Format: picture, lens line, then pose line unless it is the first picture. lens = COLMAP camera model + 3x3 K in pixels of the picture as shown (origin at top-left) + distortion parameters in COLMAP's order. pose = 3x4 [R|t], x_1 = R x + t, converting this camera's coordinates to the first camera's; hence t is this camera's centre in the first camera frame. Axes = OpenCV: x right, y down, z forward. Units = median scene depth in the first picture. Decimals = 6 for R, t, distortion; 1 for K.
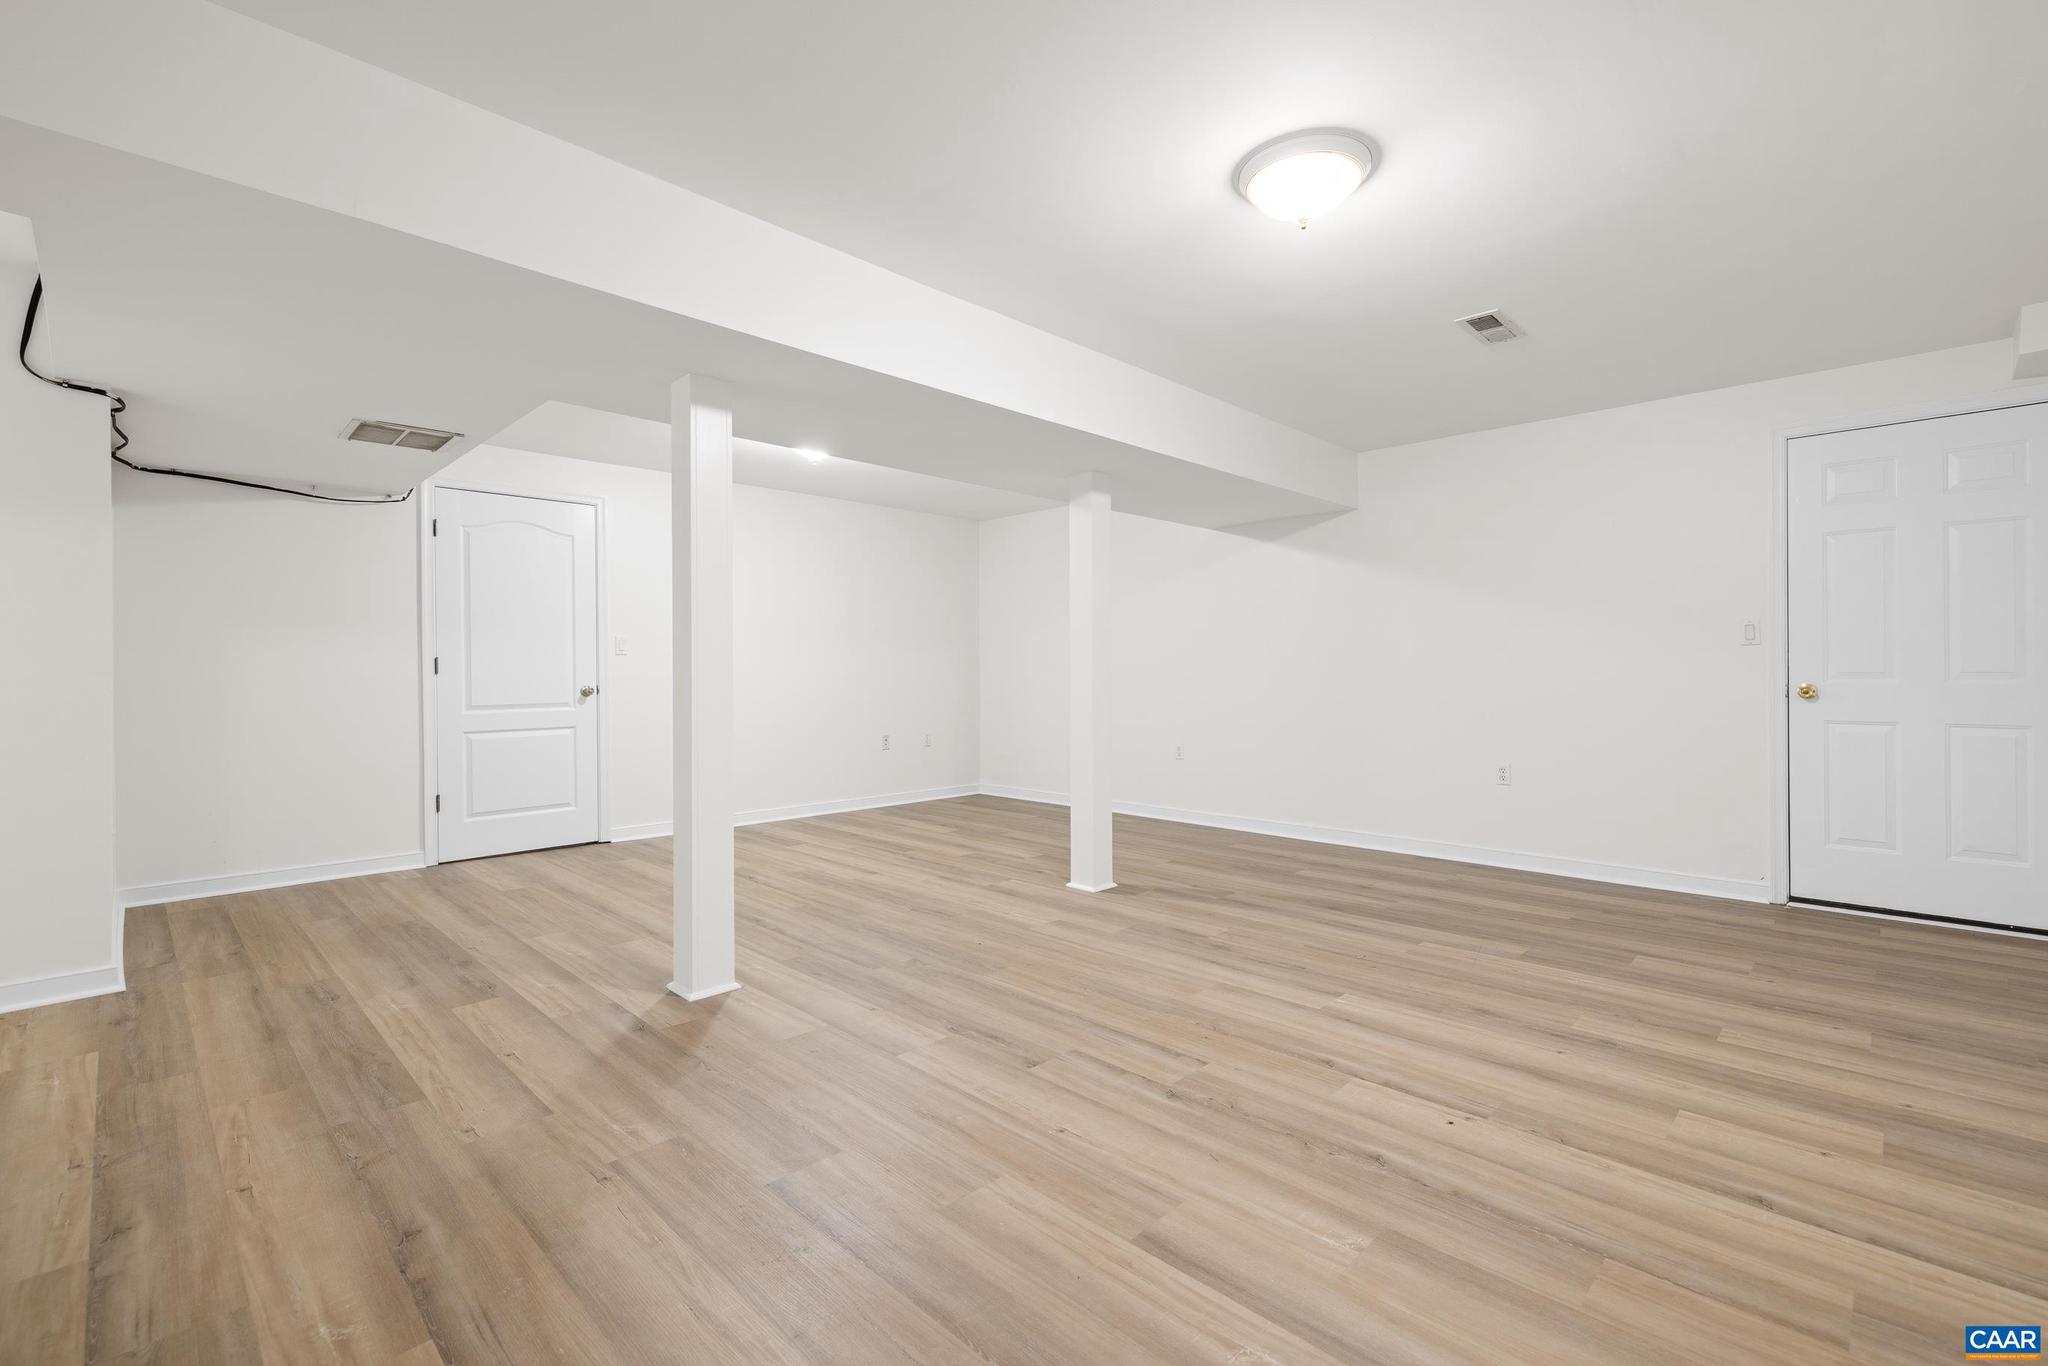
lens RADIAL K [[877.7, 0, 1043.0], [0, 877.7, 675.2], [0, 0, 1]] dist [0.004876, -0.001351]
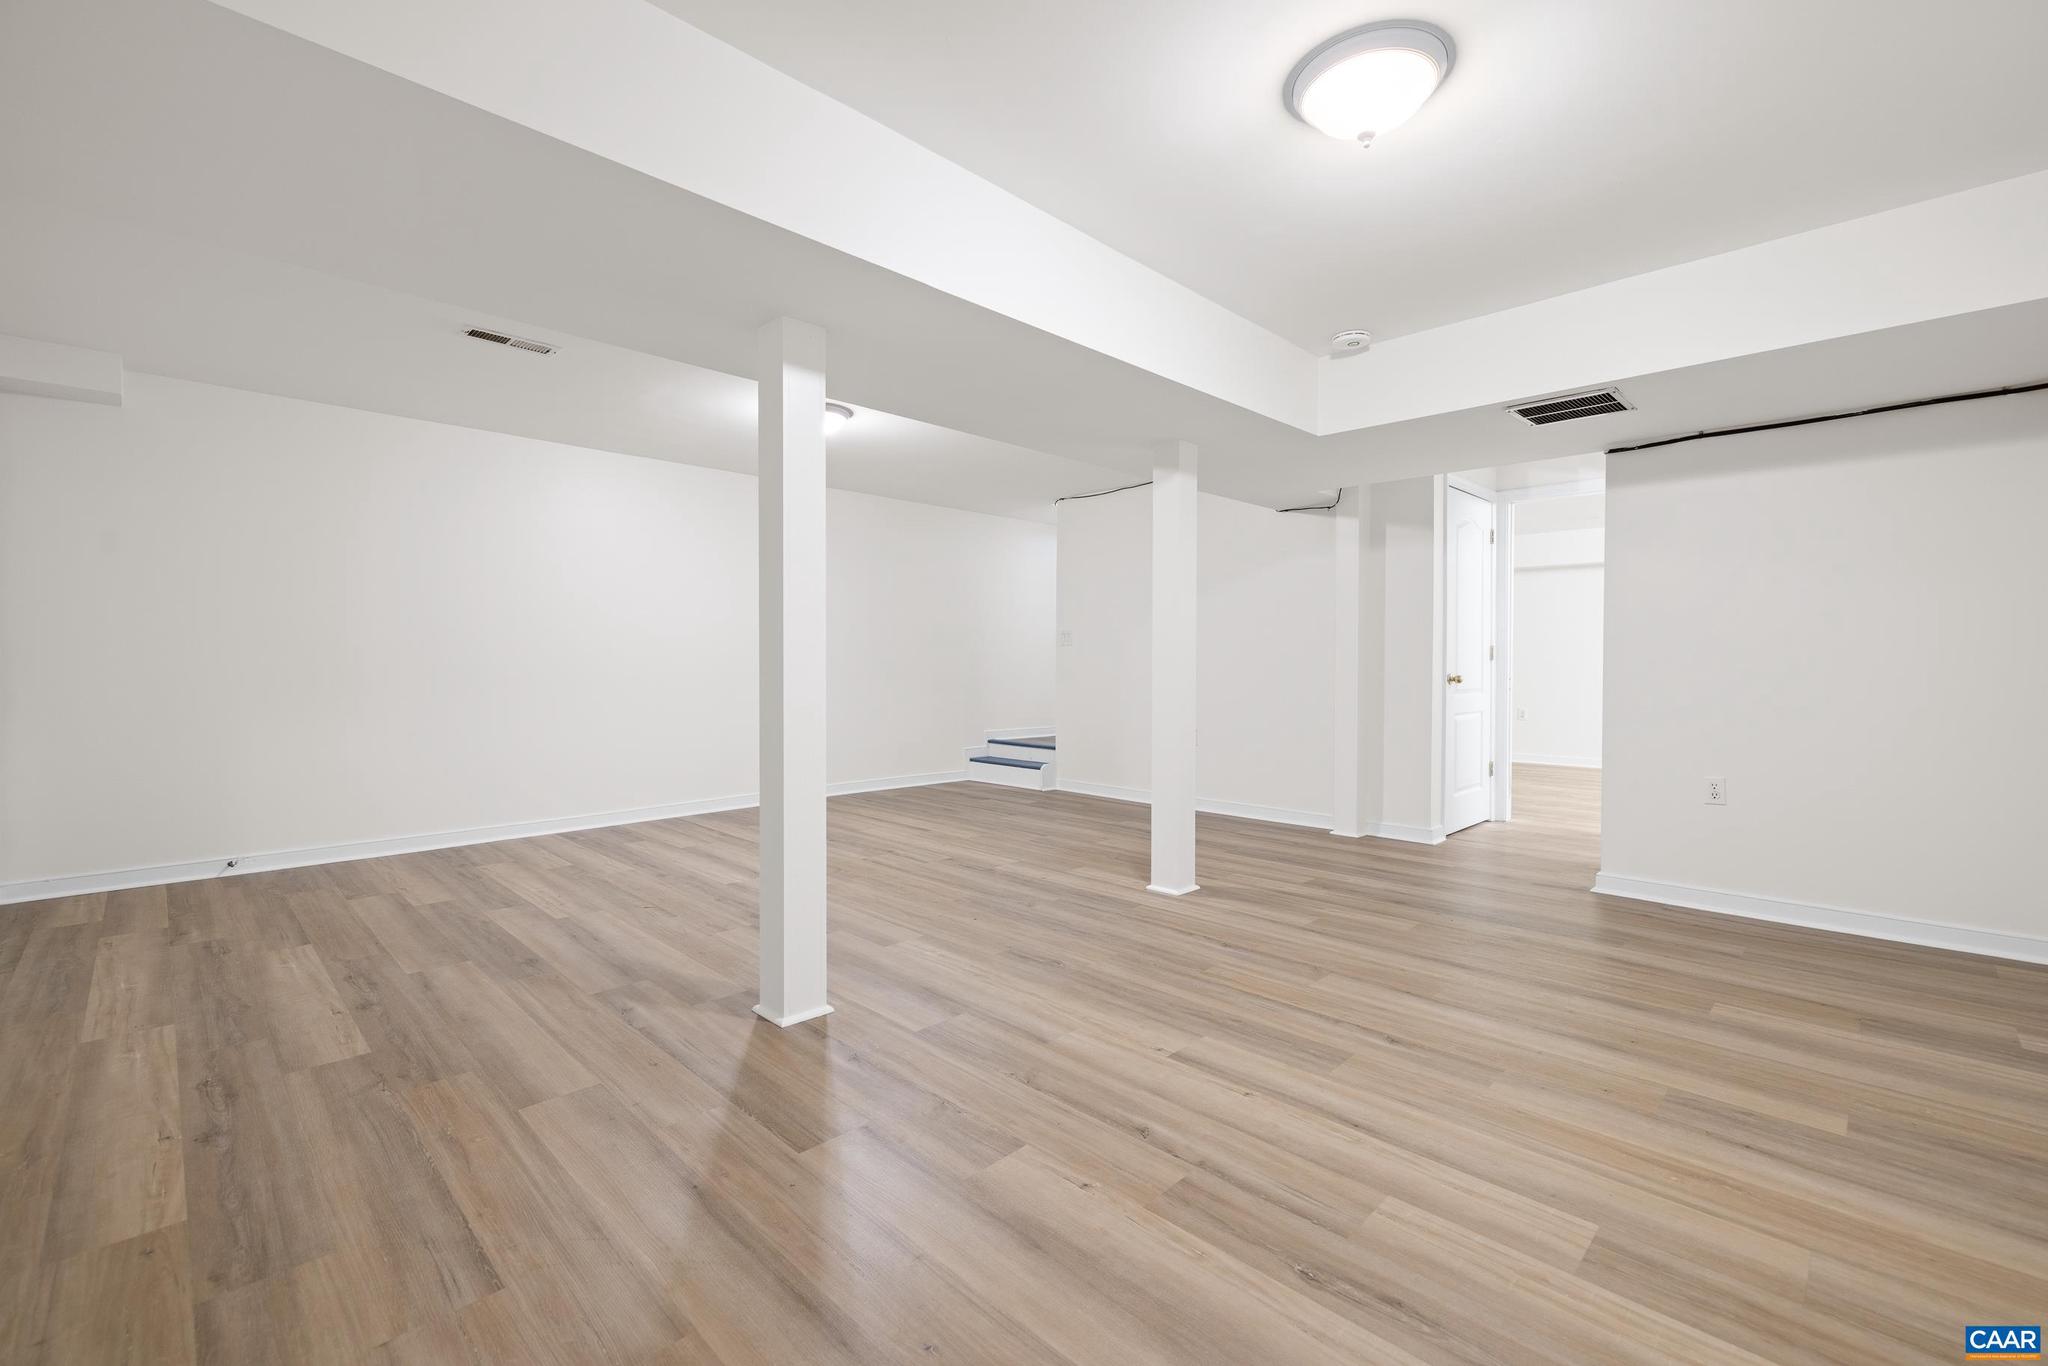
lens RADIAL K [[877.7, 0, 1009.4], [0, 877.7, 679.6], [0, 0, 1]] dist [0.004876, -0.001351]
pose [[-0.999162, 0.001661, 0.040890, -0.238546], [0.002666, 0.999695, 0.024543, -0.013258], [-0.040837, 0.024632, -0.998862, 3.110998]]
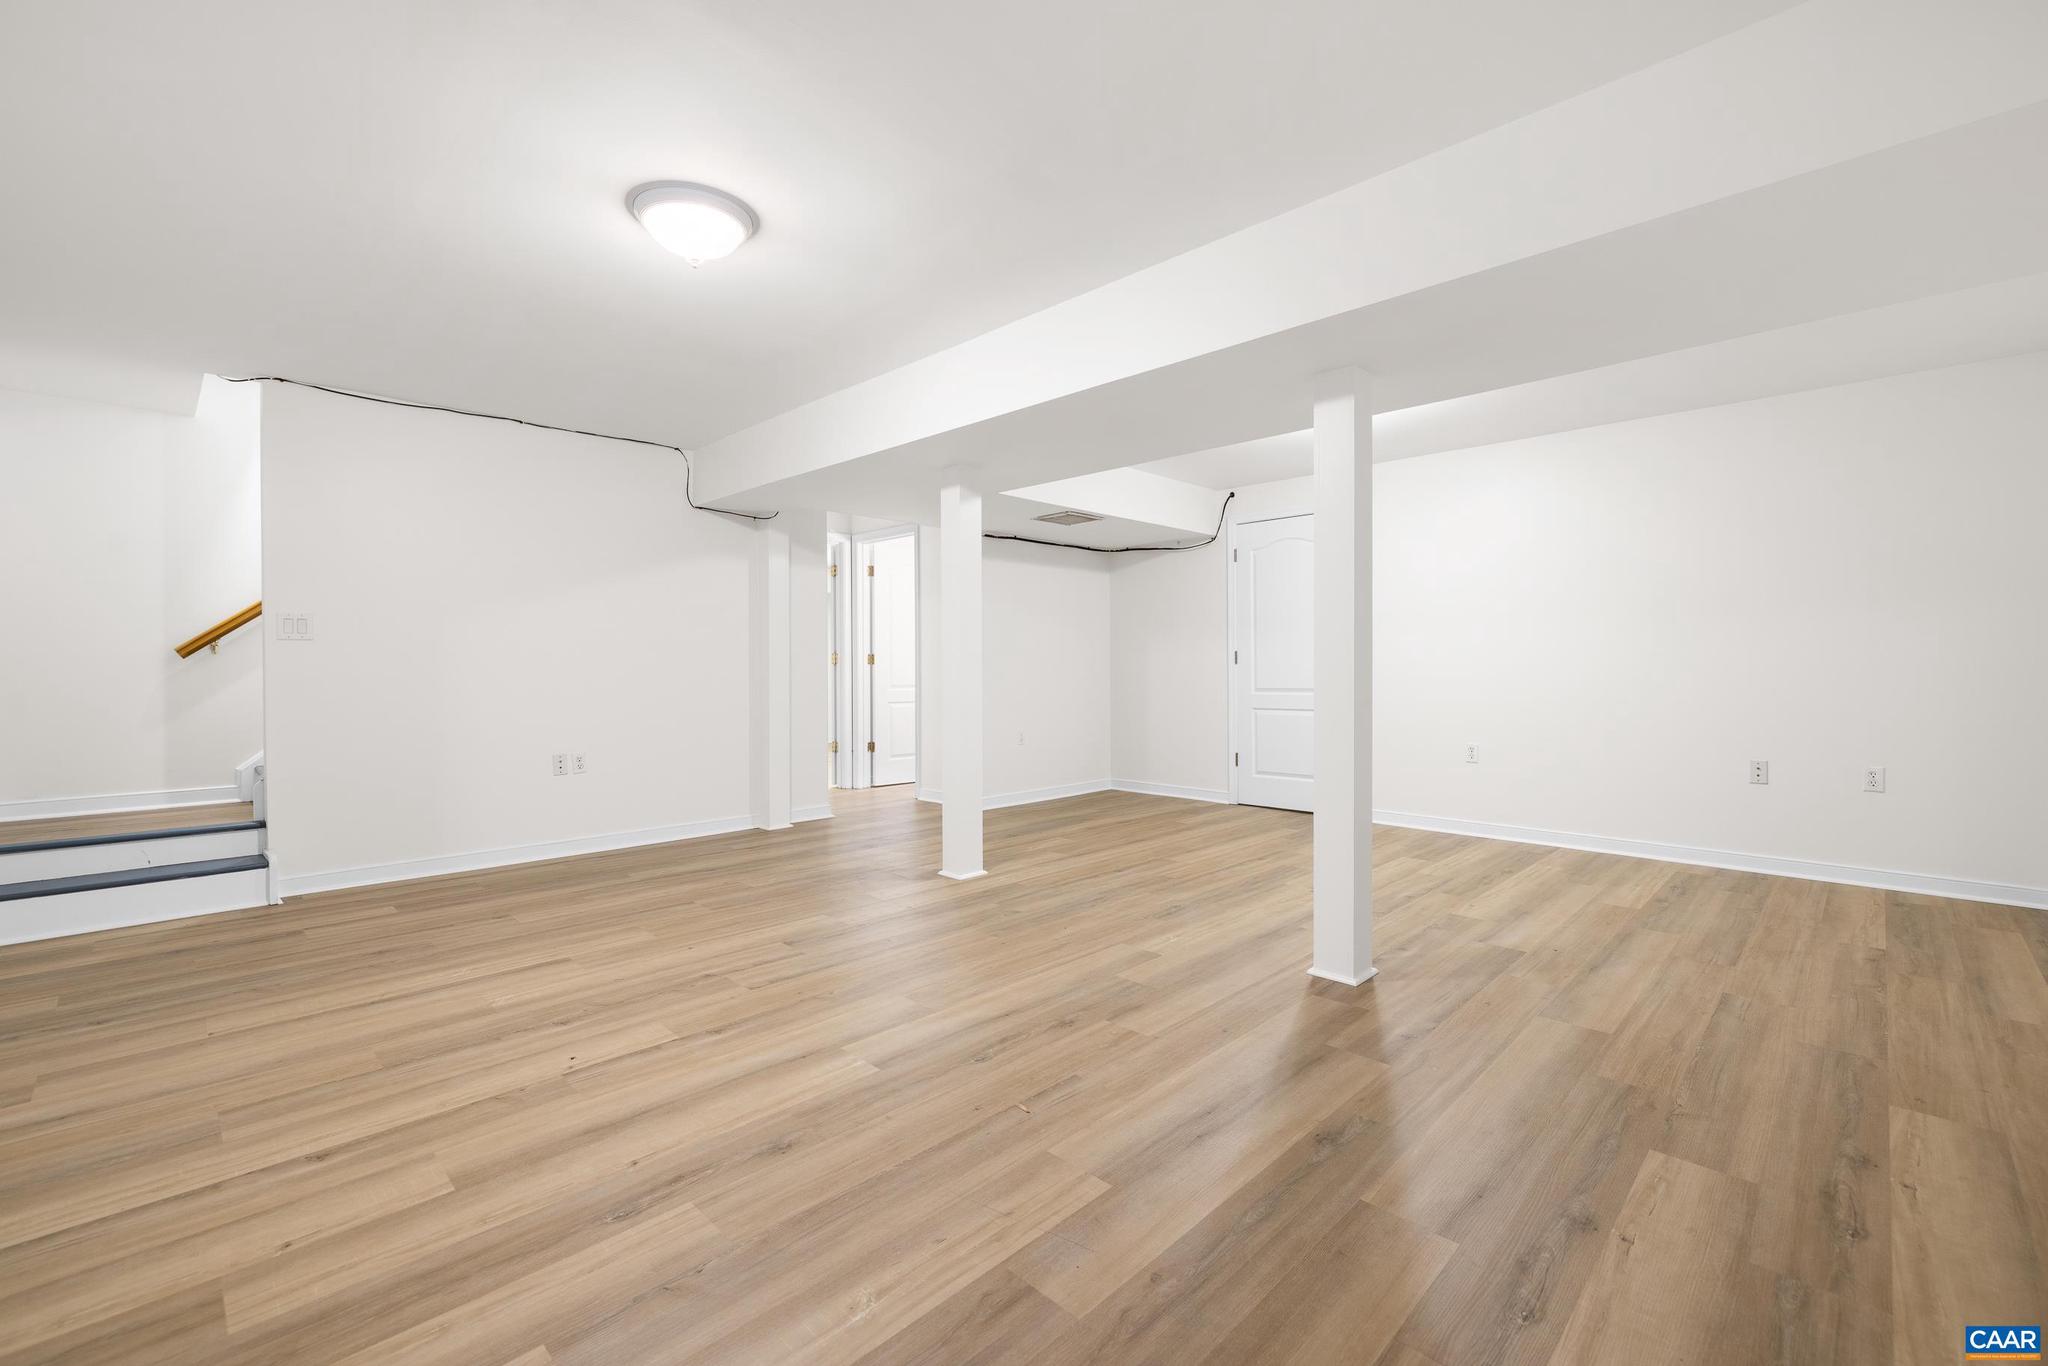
lens RADIAL K [[877.7, 0, 1026.9], [0, 877.7, 670.9], [0, 0, 1]] dist [0.004876, -0.001351]
pose [[-0.011904, 0.011126, -0.999867, 1.464990], [-0.002159, 0.999935, 0.011153, -0.015017], [0.999927, 0.002291, -0.011880, 1.465876]]
